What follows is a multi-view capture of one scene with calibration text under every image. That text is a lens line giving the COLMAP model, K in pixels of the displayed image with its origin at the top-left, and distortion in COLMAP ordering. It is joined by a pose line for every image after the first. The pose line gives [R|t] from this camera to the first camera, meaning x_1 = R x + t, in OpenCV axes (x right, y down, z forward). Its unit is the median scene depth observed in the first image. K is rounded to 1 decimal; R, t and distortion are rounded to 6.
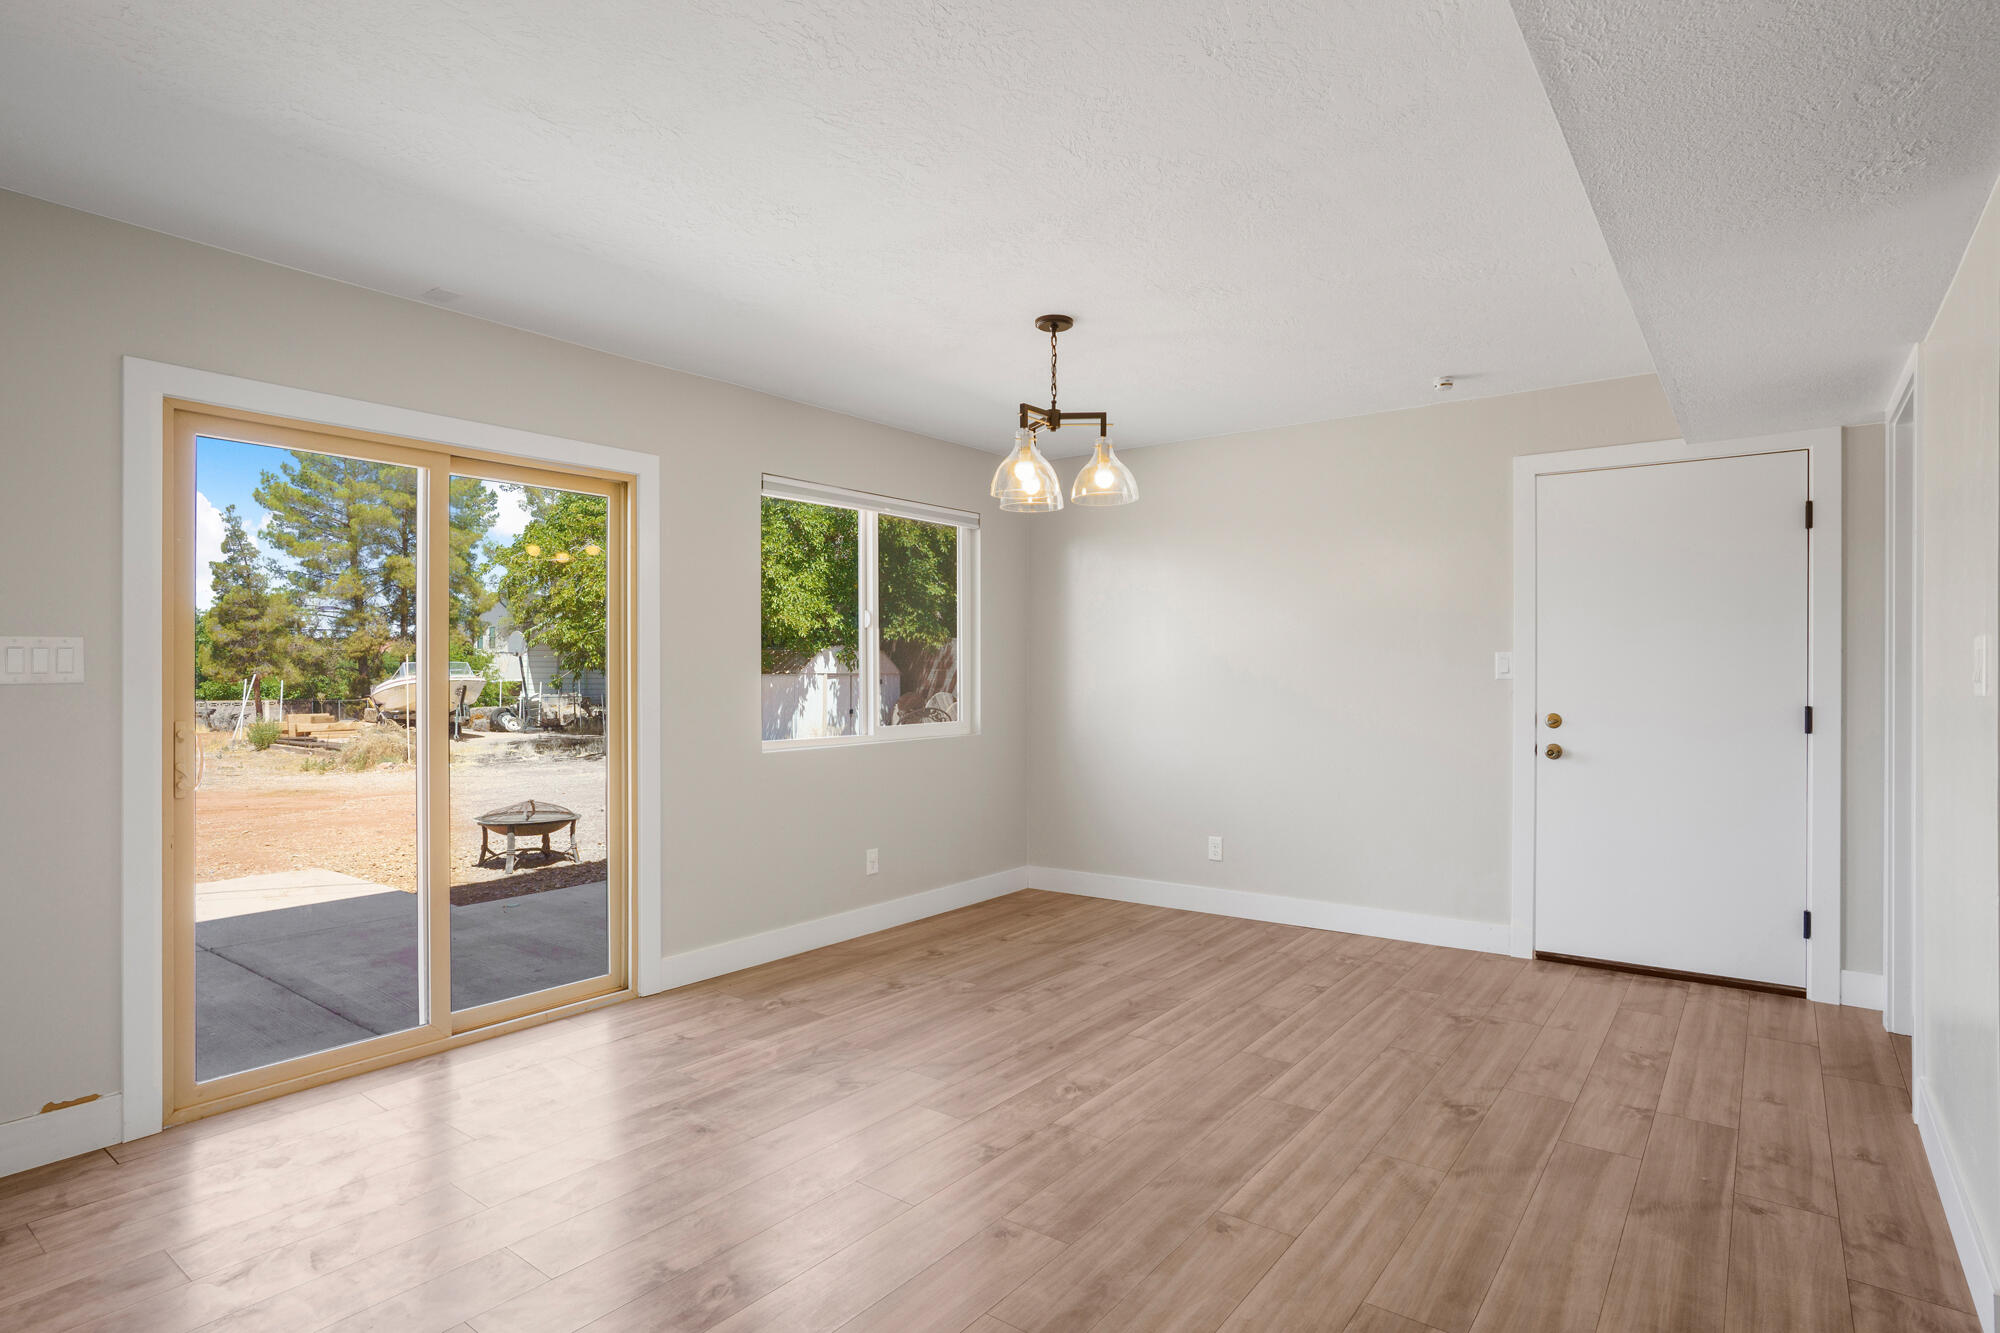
lens RADIAL K [[1043.2, 0, 1000.0], [0, 1043.2, 666.5], [0, 0, 1]] dist [-0.063767, 0.040743]
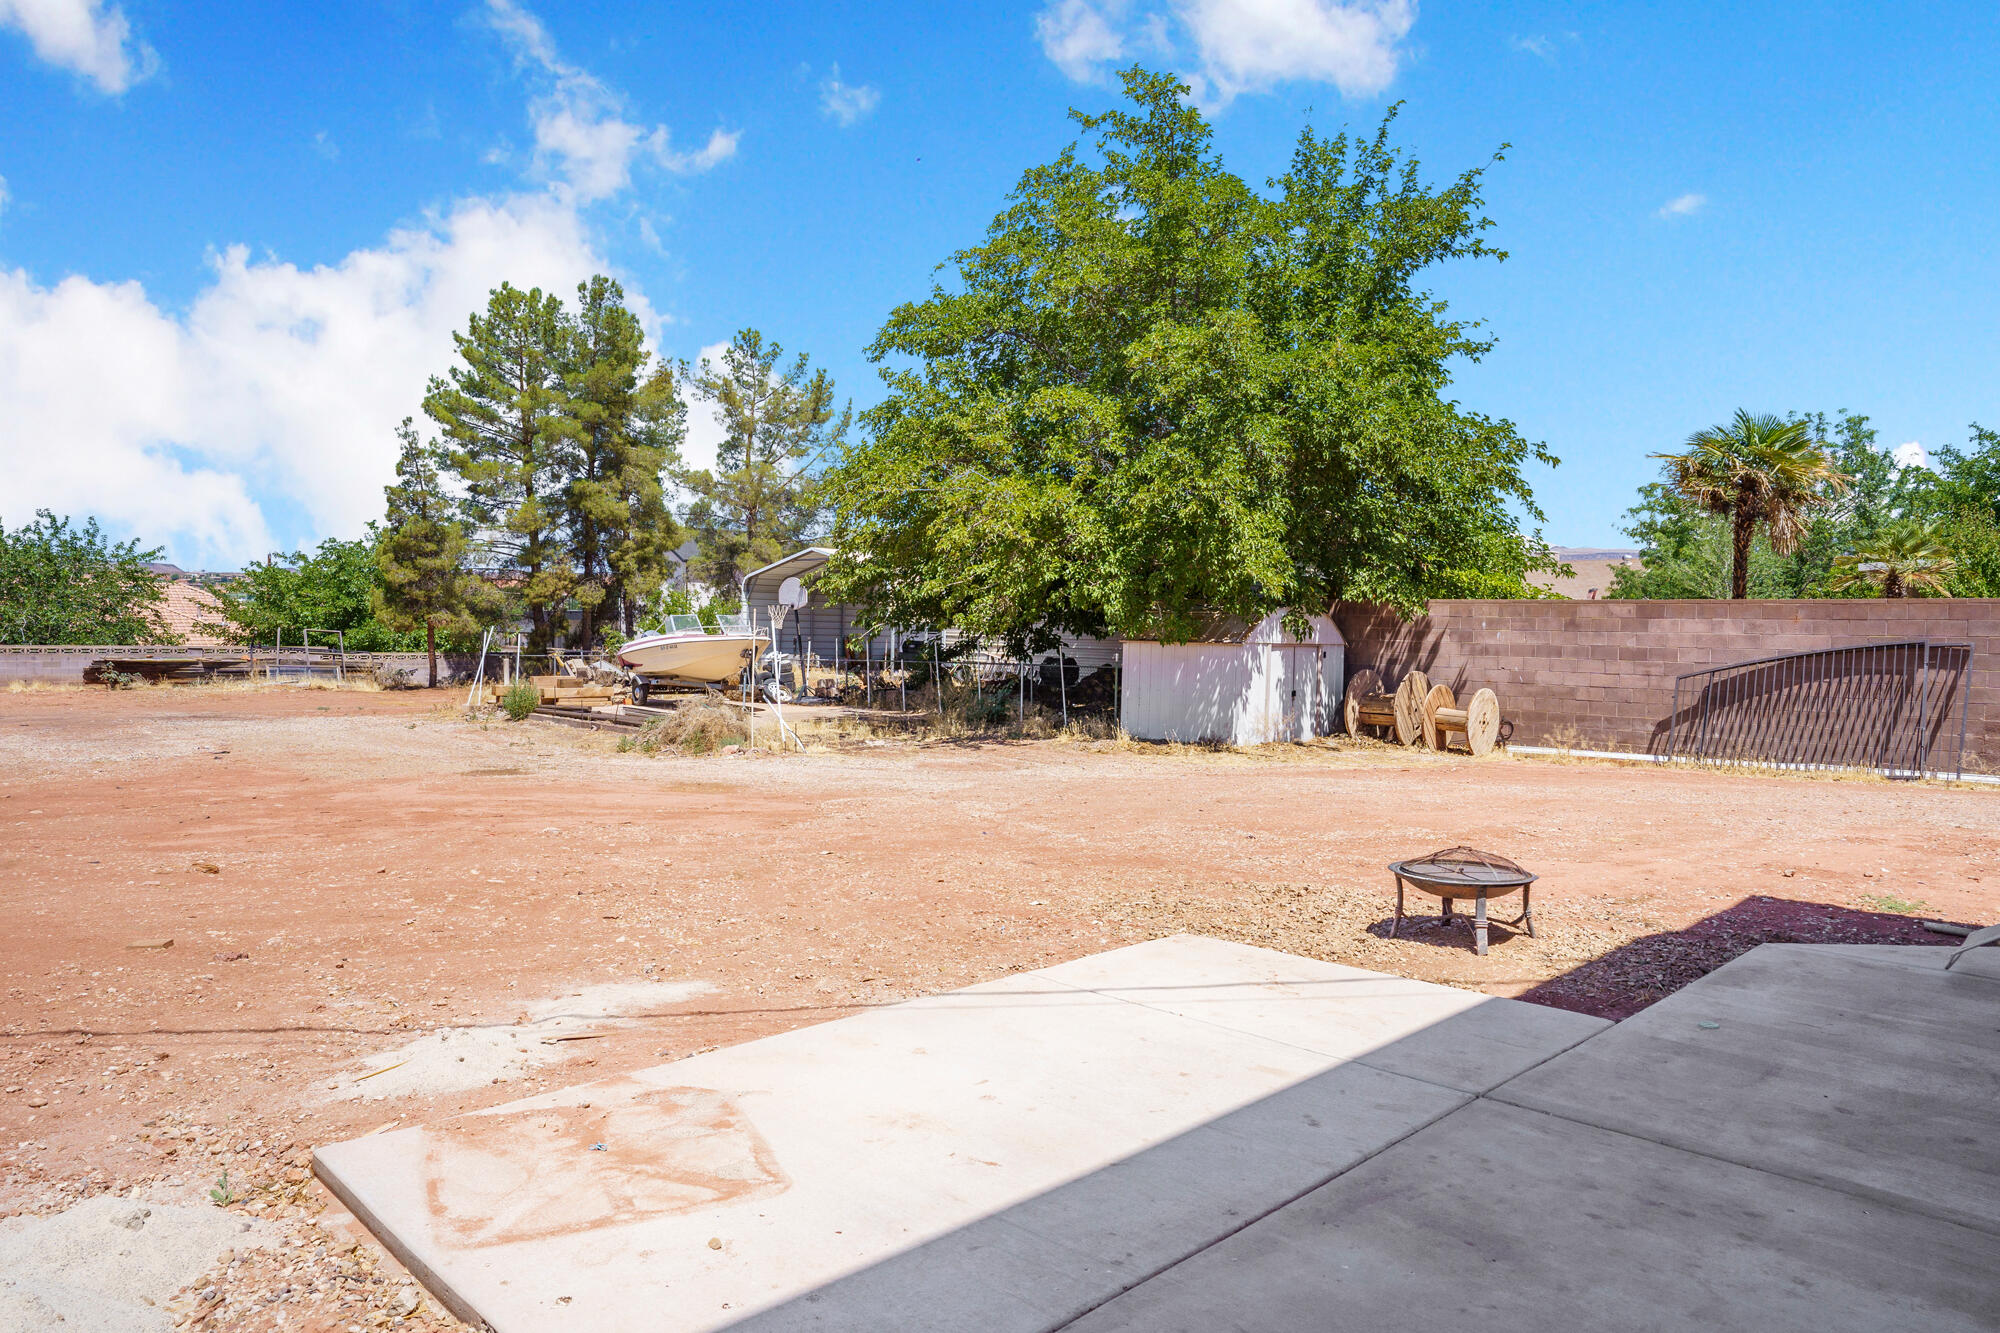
lens RADIAL K [[1301.3, 0, 1000.0], [0, 1301.3, 666.5], [0, 0, 1]] dist [-0.010139, 0.001462]
pose [[0.990663, 0.022900, -0.134395, -1.067331], [-0.017941, 0.999117, 0.037995, -0.041740], [0.135146, -0.035229, 0.990199, 0.111931]]
